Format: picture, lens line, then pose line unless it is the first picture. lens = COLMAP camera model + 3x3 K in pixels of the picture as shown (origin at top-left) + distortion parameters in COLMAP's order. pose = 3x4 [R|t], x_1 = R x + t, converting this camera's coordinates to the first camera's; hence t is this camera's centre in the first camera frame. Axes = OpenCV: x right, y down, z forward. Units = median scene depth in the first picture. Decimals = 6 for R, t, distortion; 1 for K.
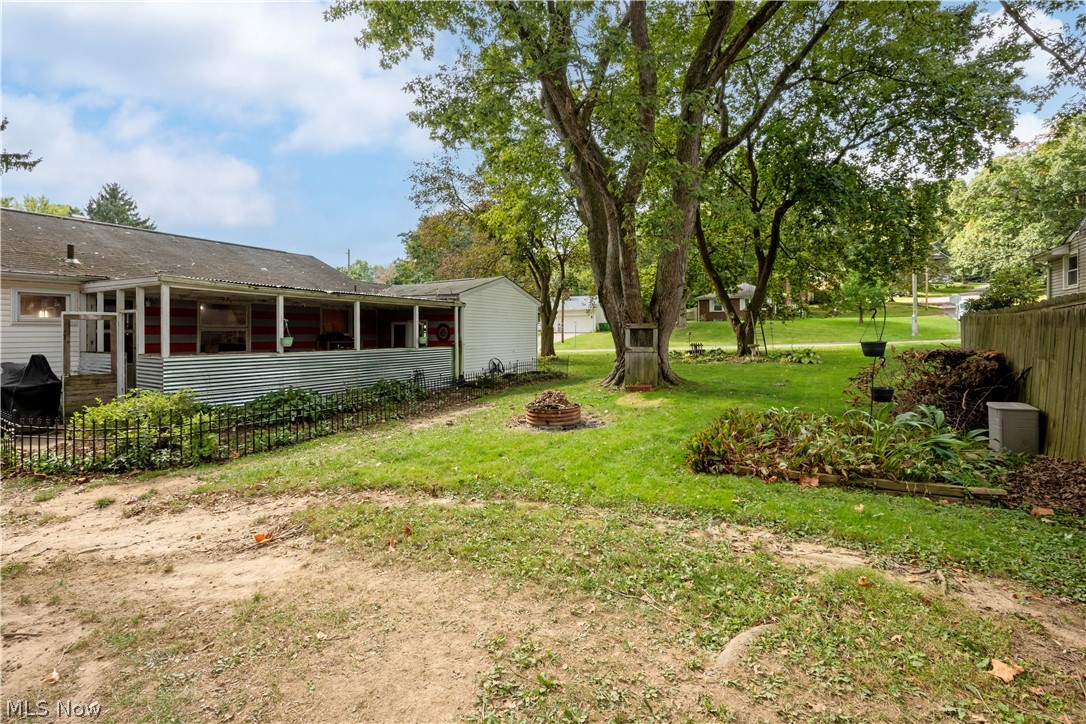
lens RADIAL K [[509.8, 0, 543.0], [0, 509.8, 362.0], [0, 0, 1]] dist [-0.000198, 0.000152]
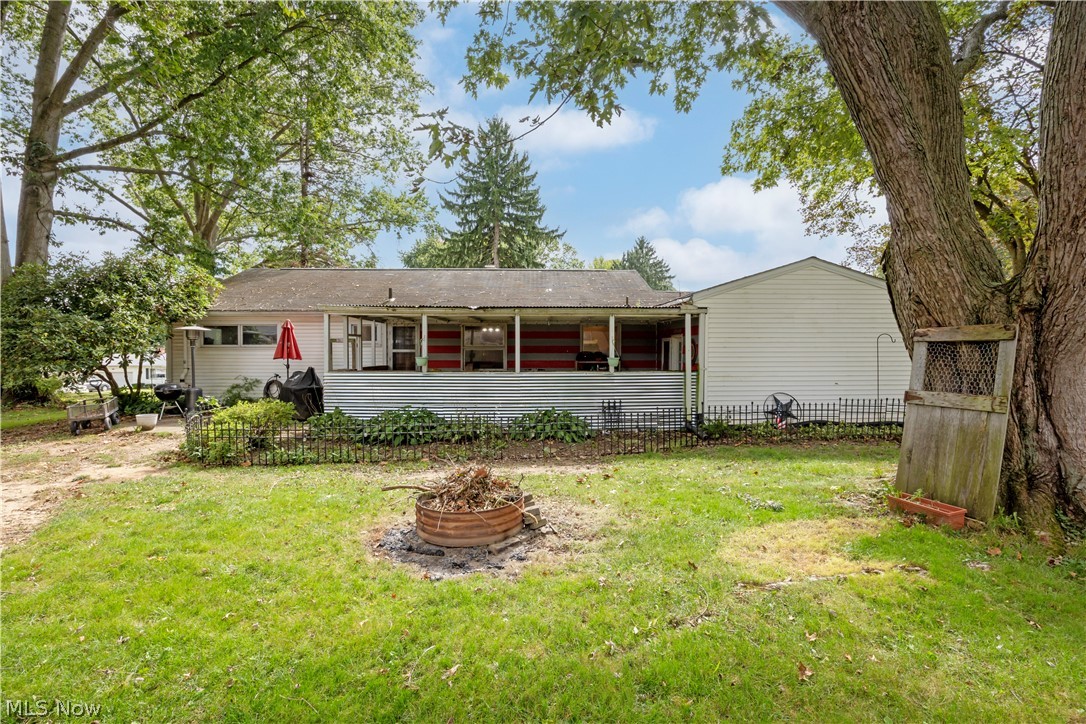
lens RADIAL K [[485.0, 0, 543.0], [0, 485.0, 362.0], [0, 0, 1]] dist [-0.000486, -0.000020]
pose [[0.509052, 0.017613, -0.860555, 0.291919], [-0.047568, 0.998838, -0.007695, -0.030423], [0.859420, 0.044852, 0.509299, 0.508692]]
